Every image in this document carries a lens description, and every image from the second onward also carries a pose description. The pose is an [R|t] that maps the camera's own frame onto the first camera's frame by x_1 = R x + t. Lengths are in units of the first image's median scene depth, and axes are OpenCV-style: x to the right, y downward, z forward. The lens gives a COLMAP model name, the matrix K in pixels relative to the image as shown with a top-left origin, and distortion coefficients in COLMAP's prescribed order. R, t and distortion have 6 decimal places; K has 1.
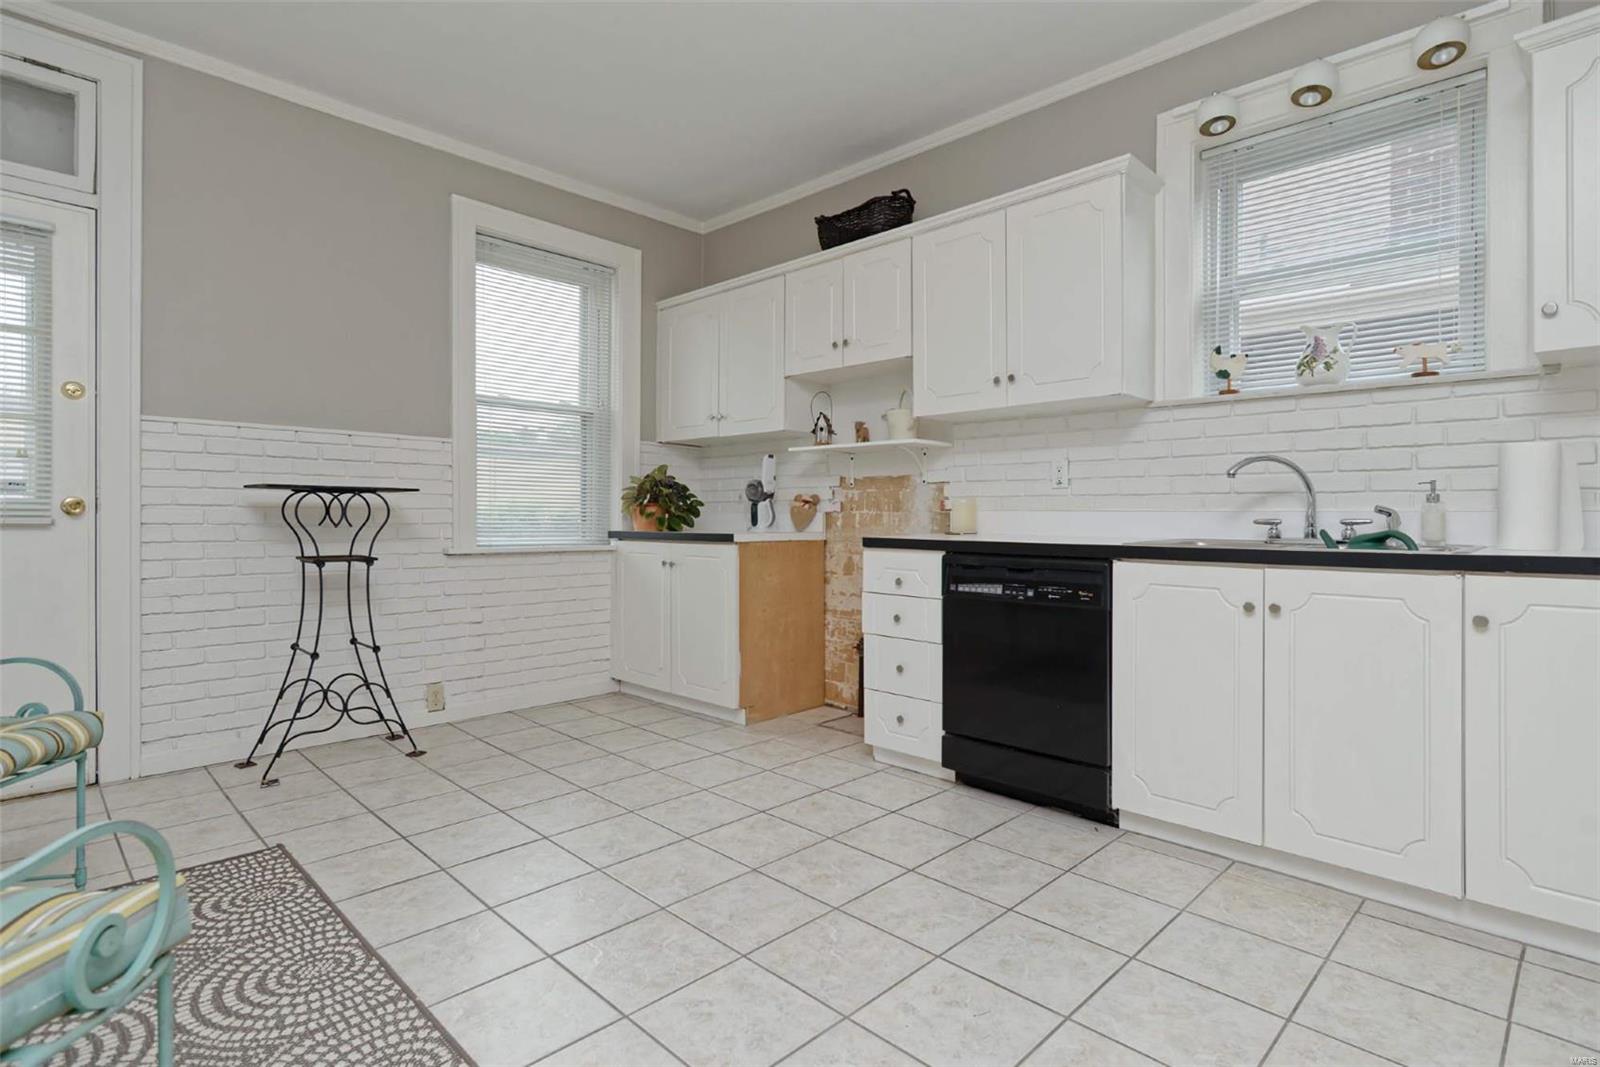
lens RADIAL K [[803.1, 0, 806.7], [0, 803.1, 532.5], [0, 0, 1]] dist [-0.000968, 0.000266]
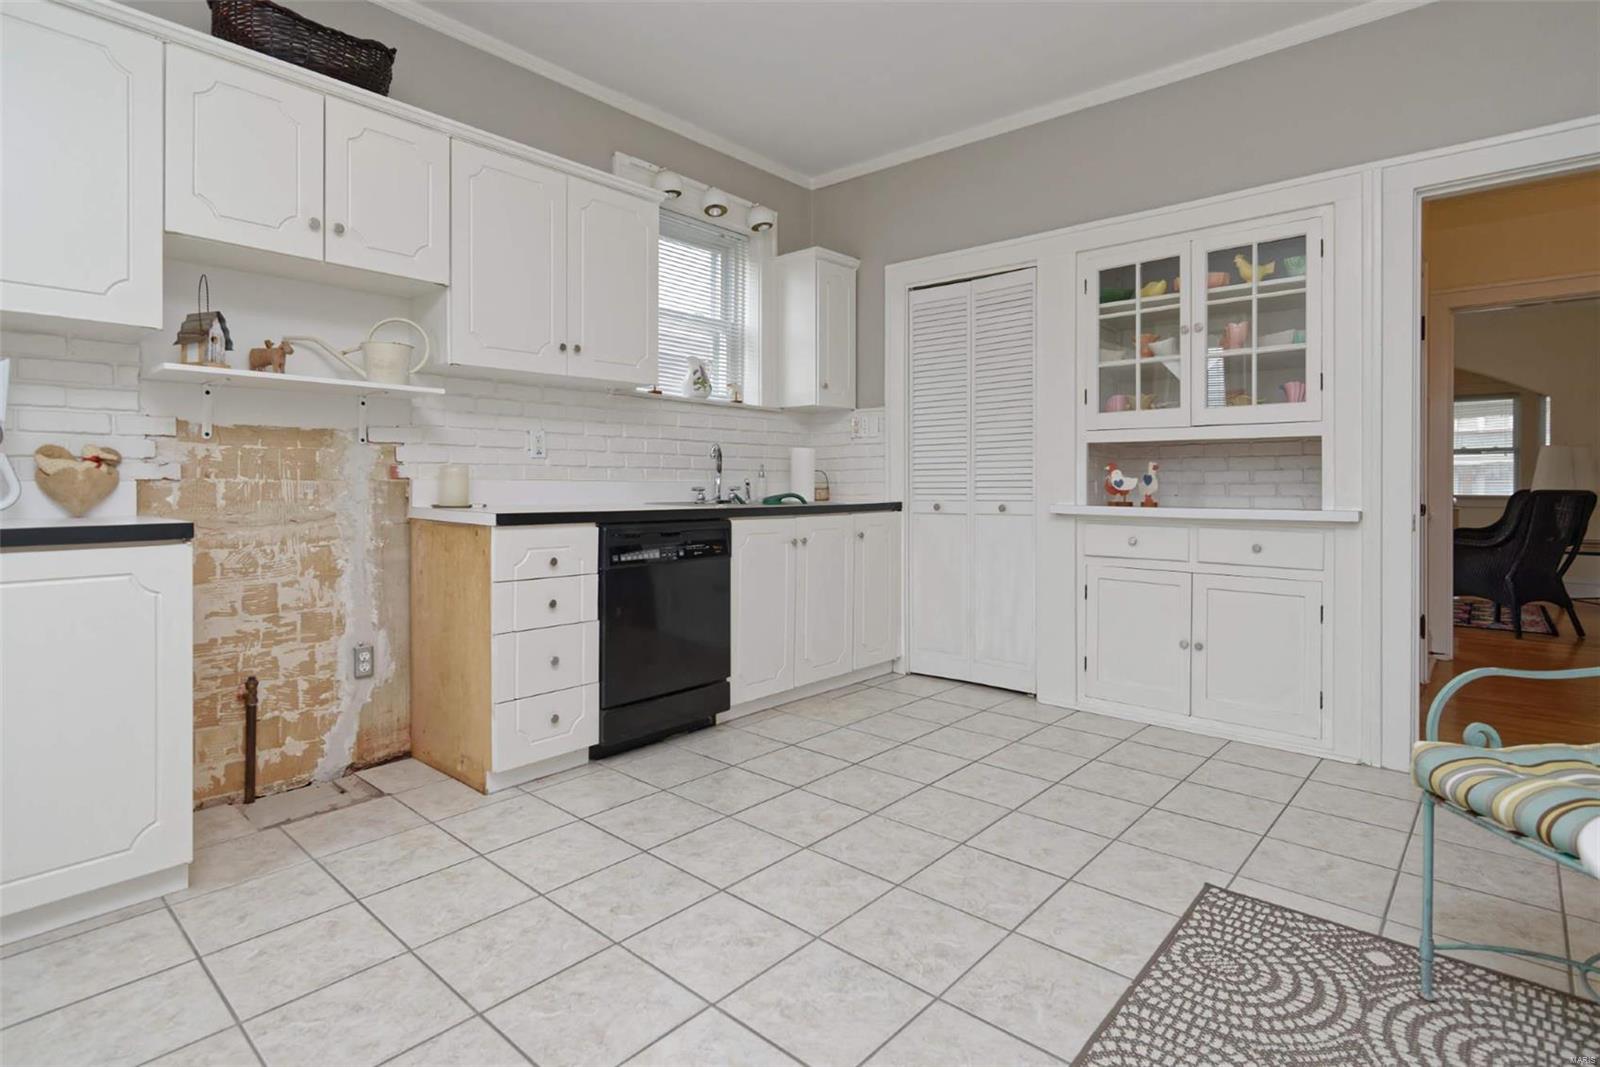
lens RADIAL K [[803.1, 0, 813.5], [0, 803.1, 478.9], [0, 0, 1]] dist [-0.000968, 0.000266]
pose [[-0.060703, 0.005223, 0.998142, -0.853715], [0.020367, 0.999785, -0.003993, -0.020961], [-0.997948, 0.020087, -0.060796, 0.849661]]
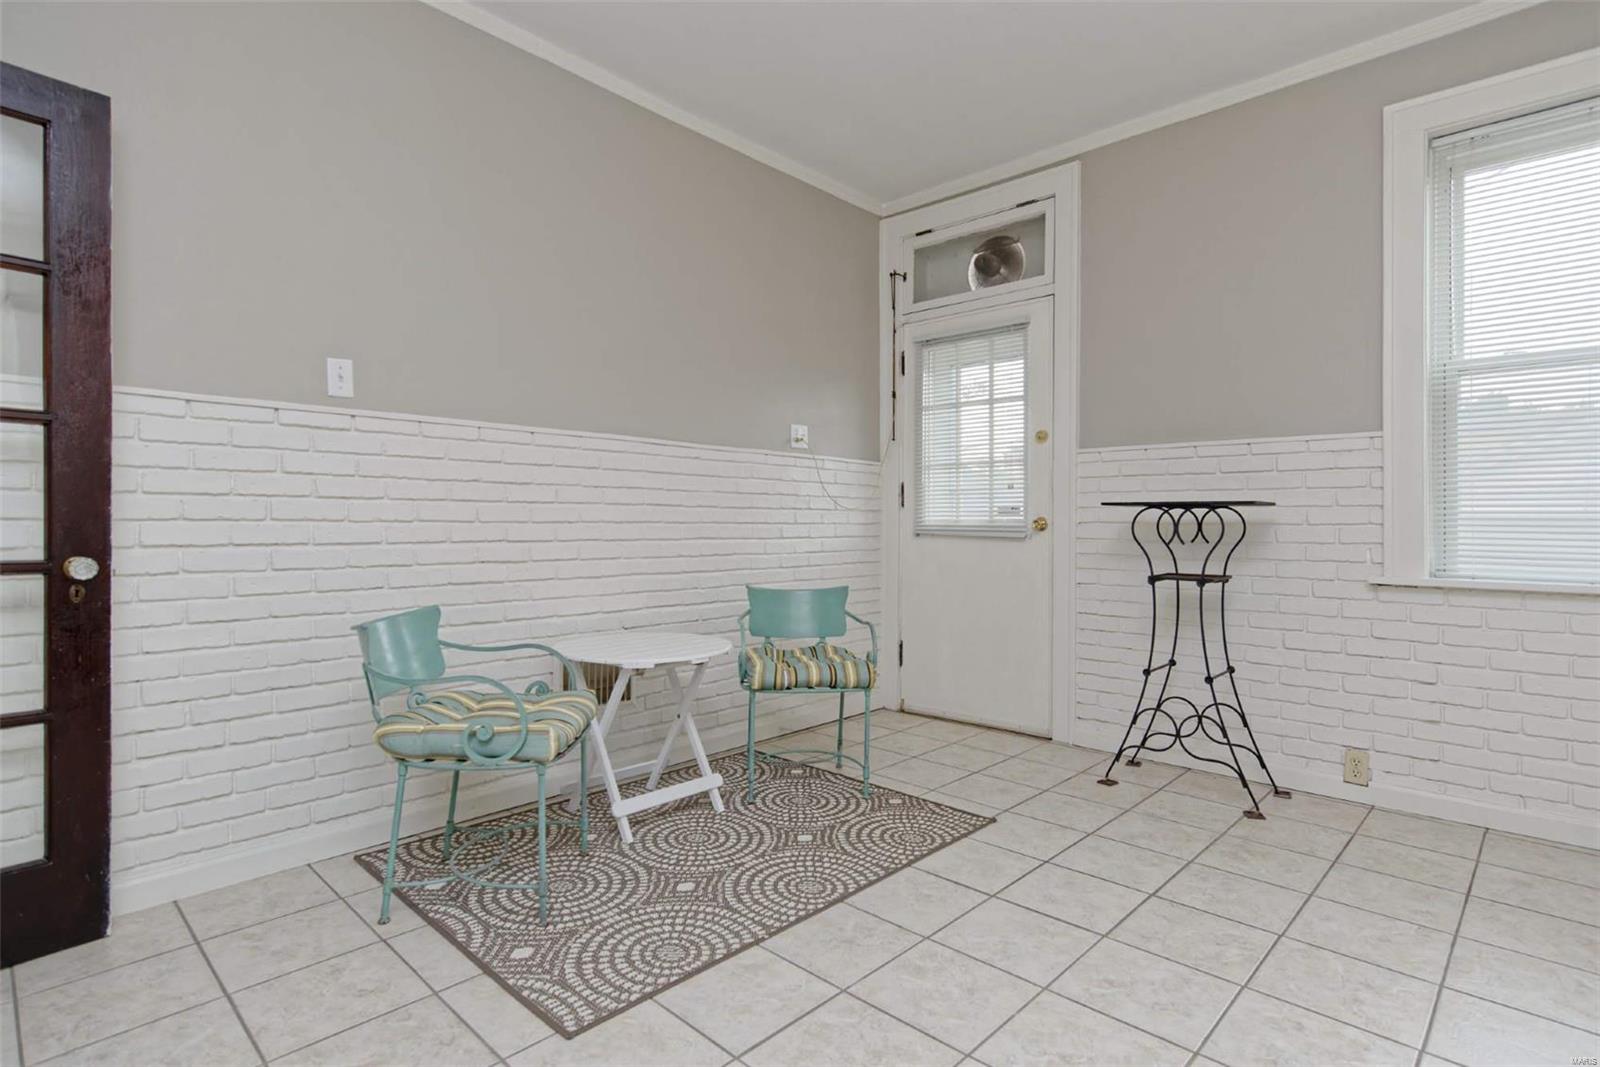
lens RADIAL K [[803.1, 0, 801.3], [0, 803.1, 531.8], [0, 0, 1]] dist [-0.000968, 0.000266]
pose [[0.015031, 0.003160, -0.999882, 0.416198], [-0.027051, 0.999630, 0.002752, -0.013017], [0.999521, 0.027006, 0.015111, 0.604521]]
